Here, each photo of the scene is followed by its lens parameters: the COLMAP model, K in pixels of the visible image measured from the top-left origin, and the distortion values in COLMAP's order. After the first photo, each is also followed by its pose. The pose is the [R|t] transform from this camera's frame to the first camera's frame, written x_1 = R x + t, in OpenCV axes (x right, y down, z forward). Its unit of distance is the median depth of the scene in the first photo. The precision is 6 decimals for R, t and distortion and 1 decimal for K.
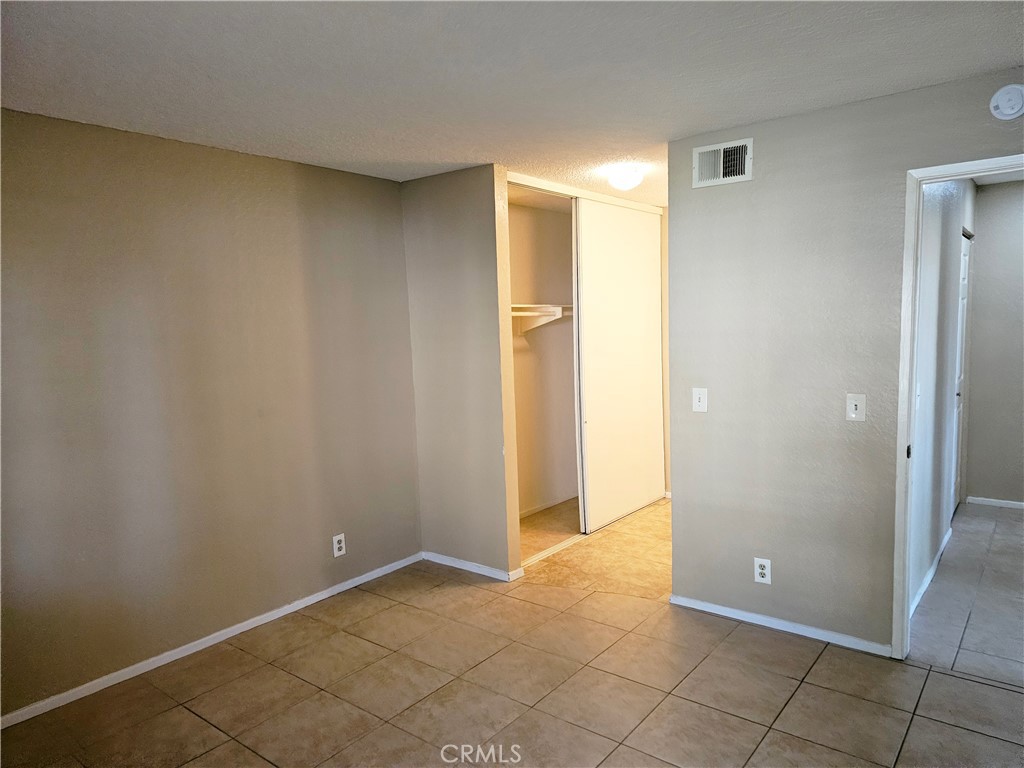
lens RADIAL K [[678.5, 0, 512.0], [0, 678.5, 384.0], [0, 0, 1]] dist [0.000296, 0.000851]
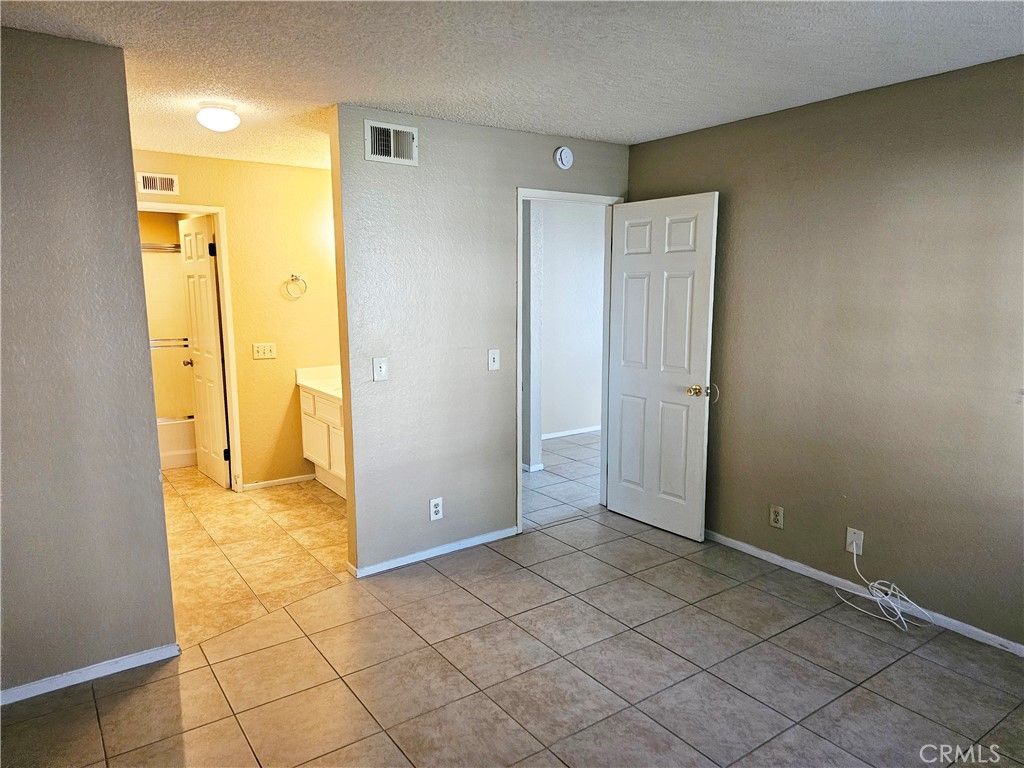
lens RADIAL K [[680.1, 0, 508.7], [0, 680.1, 375.8], [0, 0, 1]] dist [0.060529, -0.052352]
pose [[0.283311, -0.102375, 0.953548, -0.681016], [0.087378, 0.992906, 0.080640, -0.034299], [-0.955039, 0.060473, 0.290247, 0.525173]]
